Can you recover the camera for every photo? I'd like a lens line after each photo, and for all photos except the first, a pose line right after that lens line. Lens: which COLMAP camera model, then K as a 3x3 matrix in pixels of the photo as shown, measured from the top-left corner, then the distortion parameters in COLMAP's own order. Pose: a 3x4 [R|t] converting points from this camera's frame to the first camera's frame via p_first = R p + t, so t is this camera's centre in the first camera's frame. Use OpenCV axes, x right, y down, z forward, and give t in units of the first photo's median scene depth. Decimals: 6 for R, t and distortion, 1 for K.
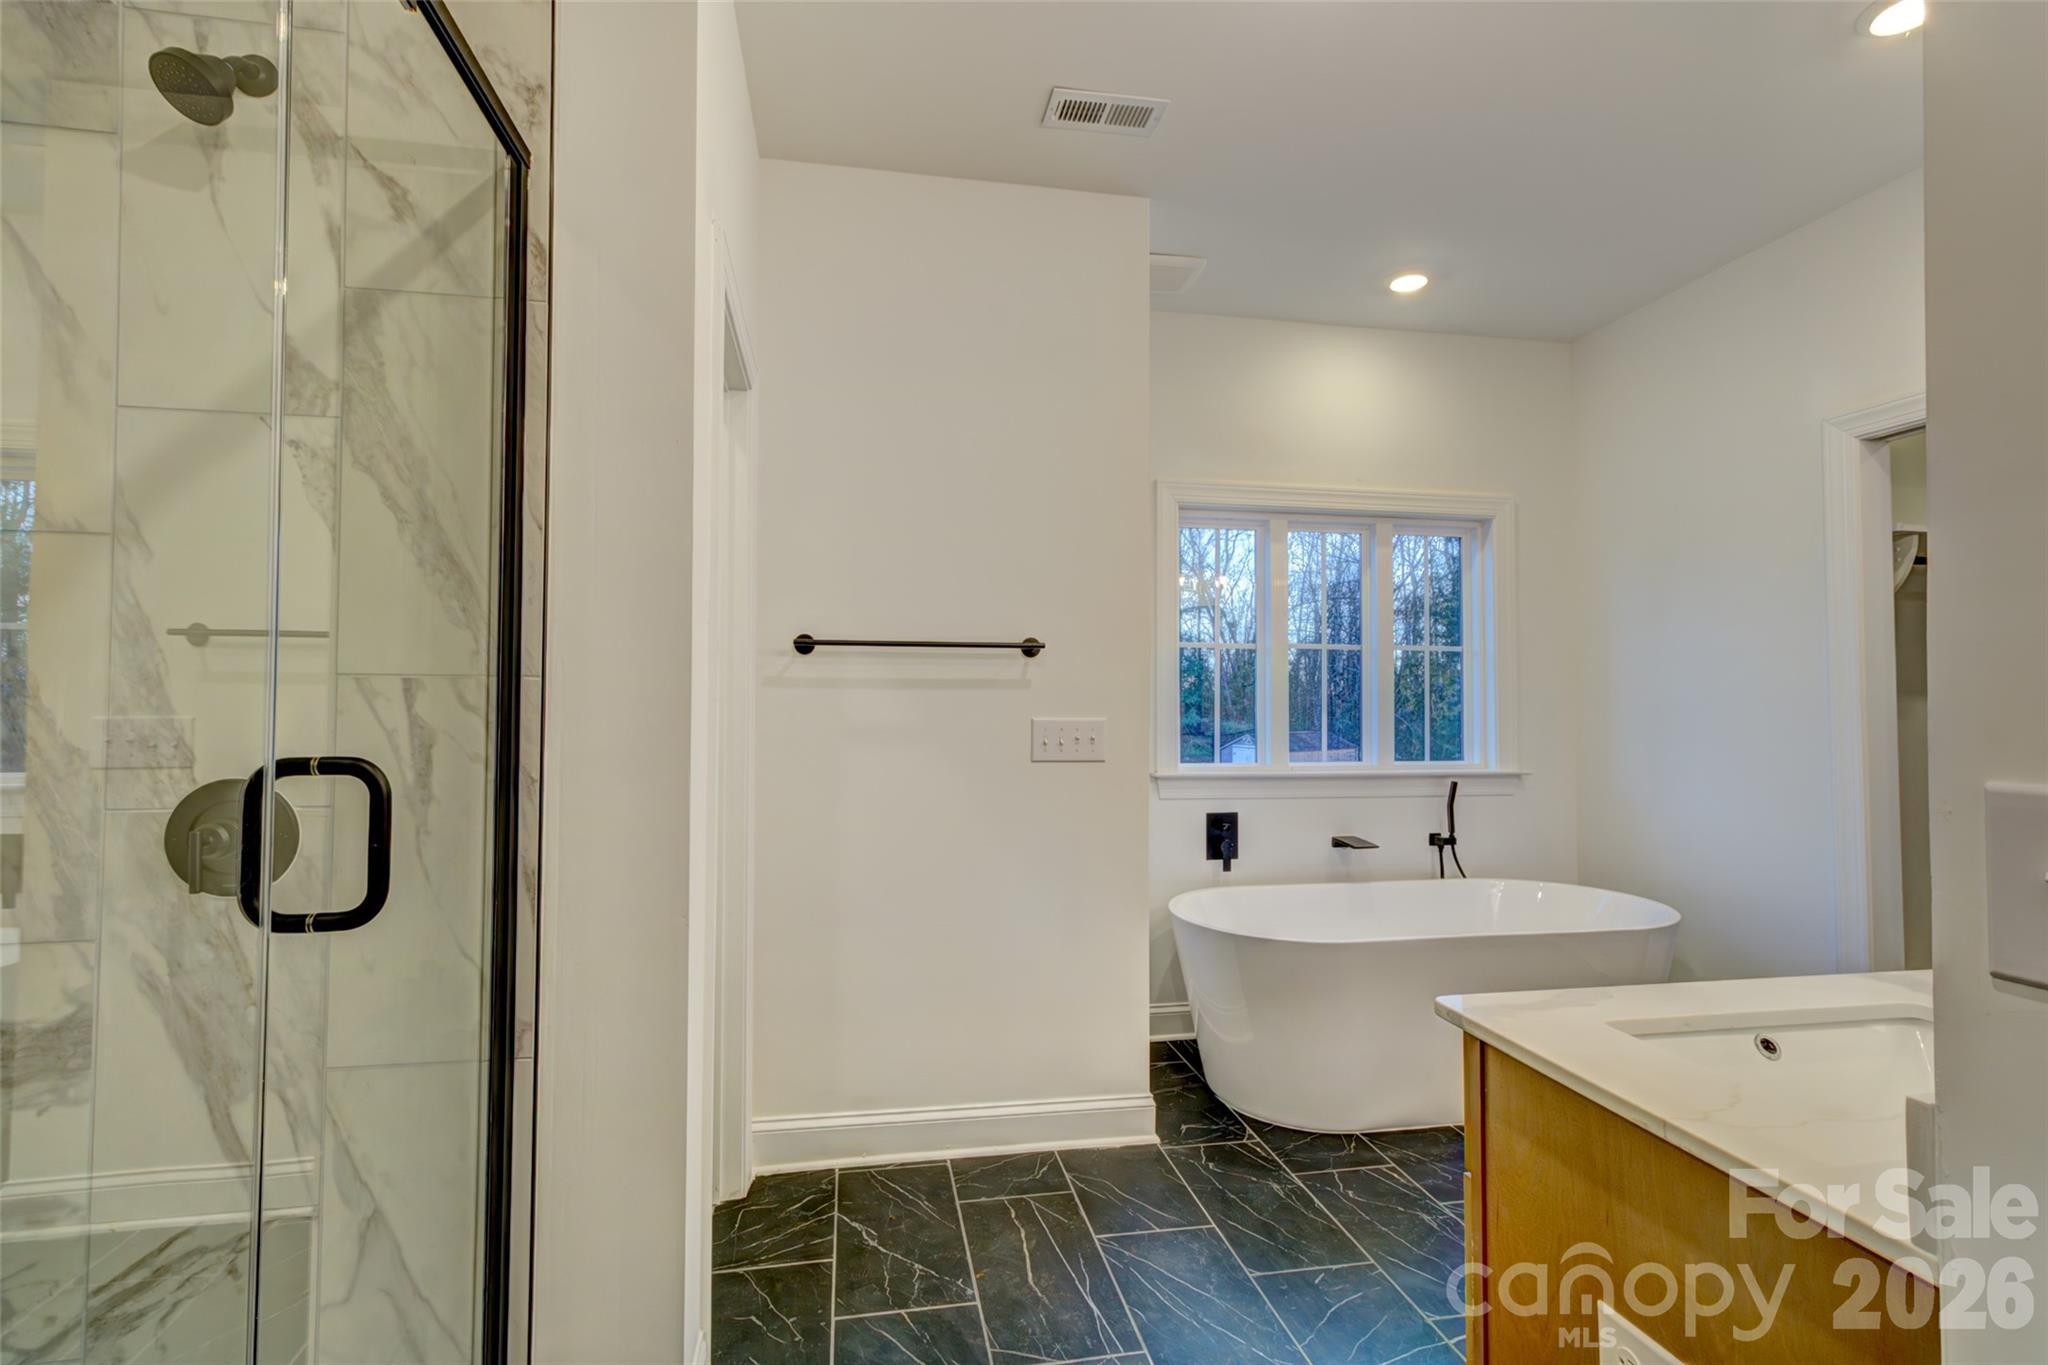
lens RADIAL K [[941.7, 0, 1024.1], [0, 941.7, 687.0], [0, 0, 1]] dist [0.006027, -0.000308]
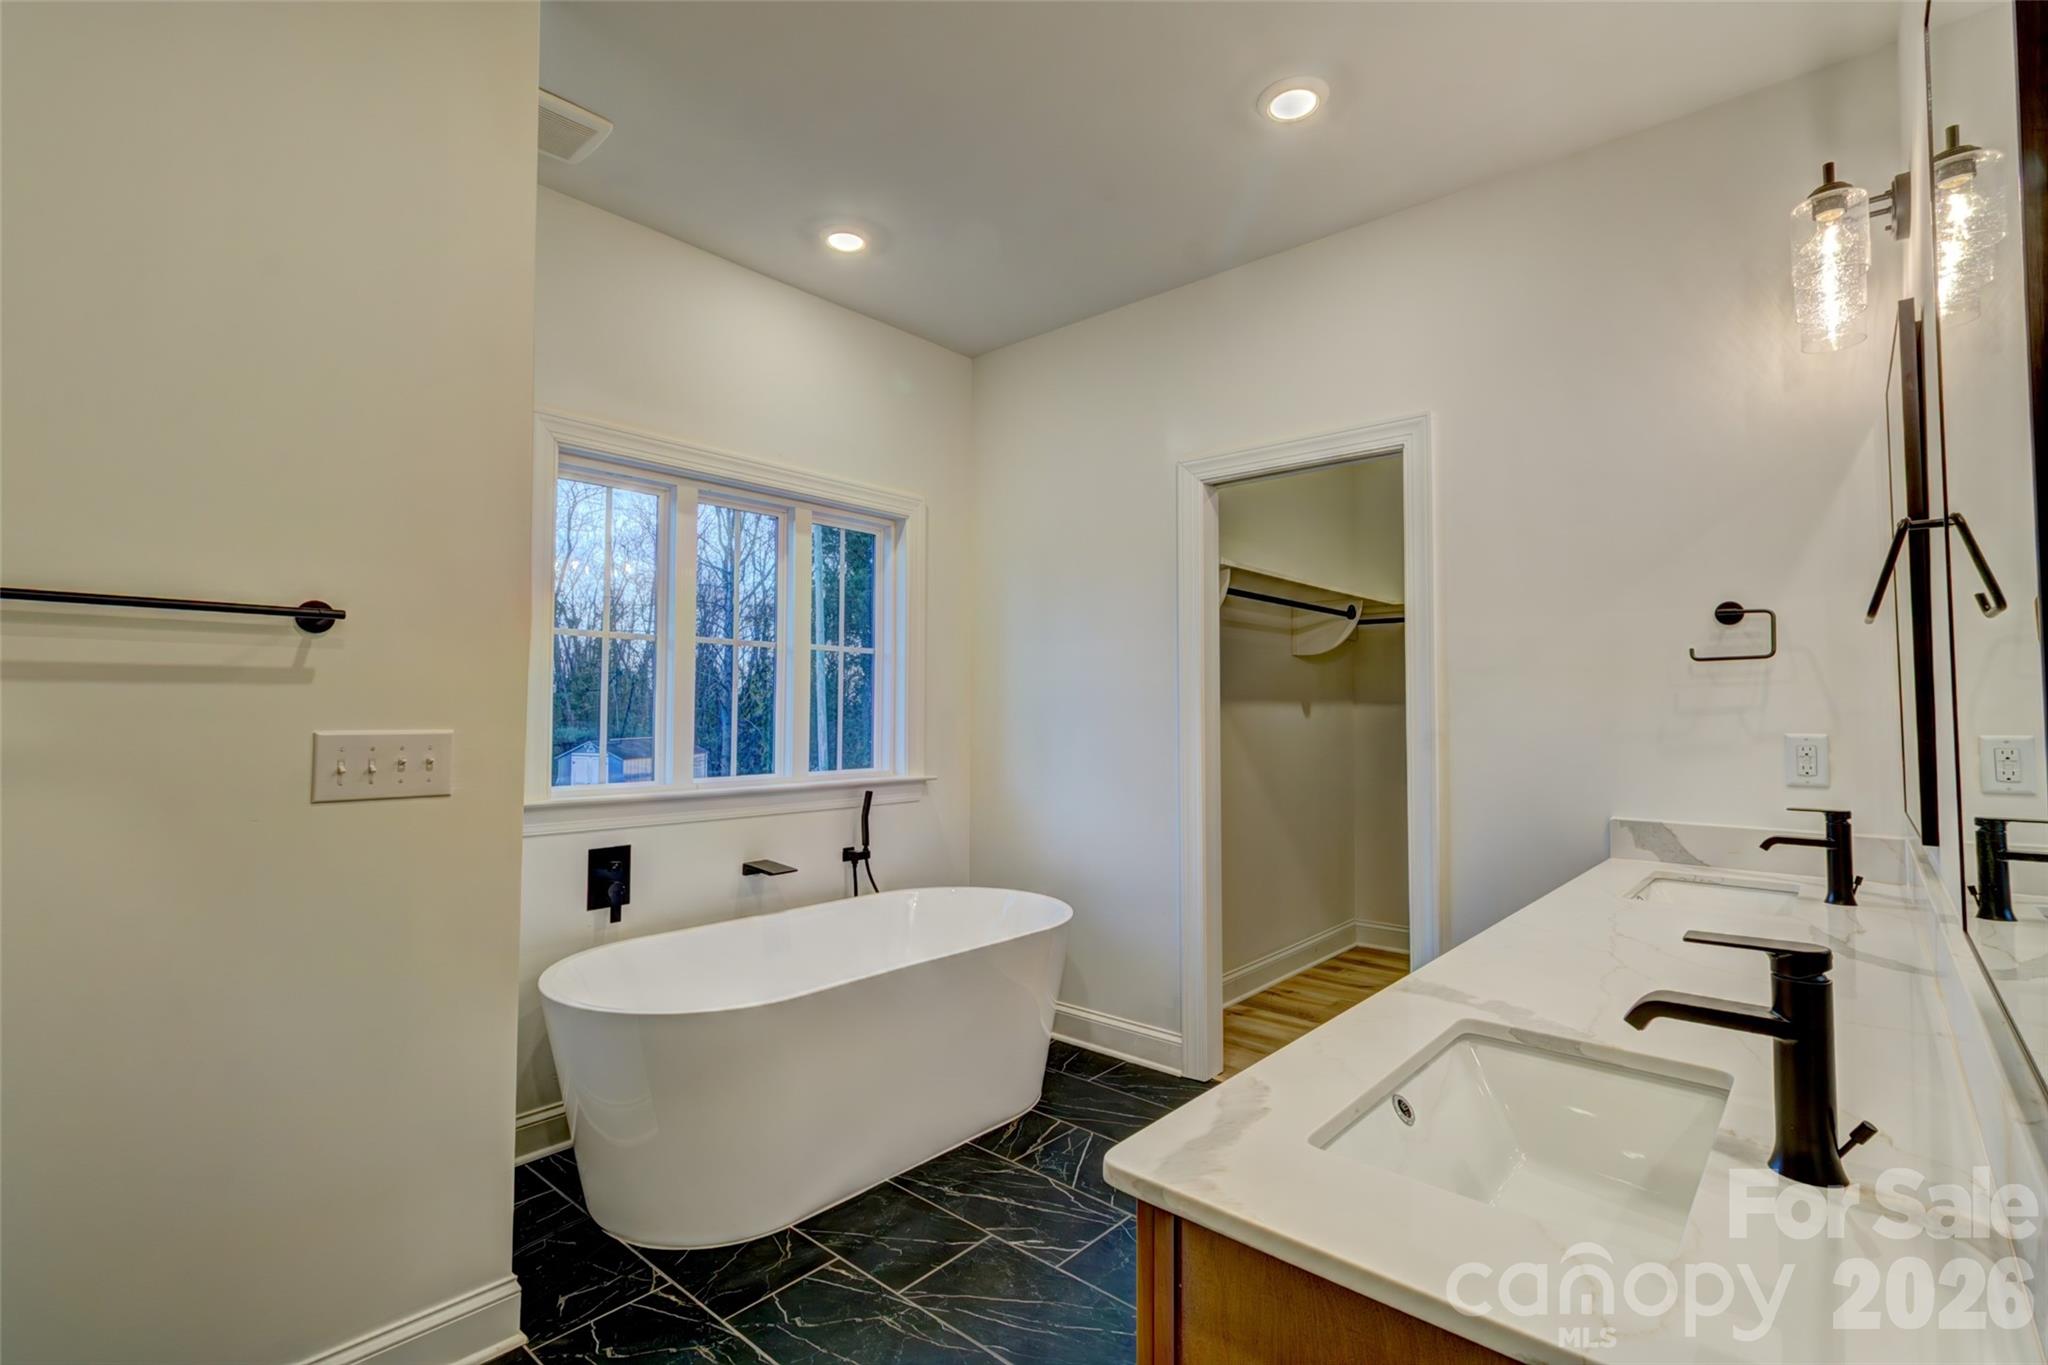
lens RADIAL K [[941.7, 0, 1021.6], [0, 941.7, 677.8], [0, 0, 1]] dist [0.006027, -0.000308]
pose [[0.787278, 0.020564, 0.616255, -0.006422], [-0.011650, 0.999761, -0.018479, 0.002699], [-0.616488, 0.007368, 0.787330, 0.169228]]
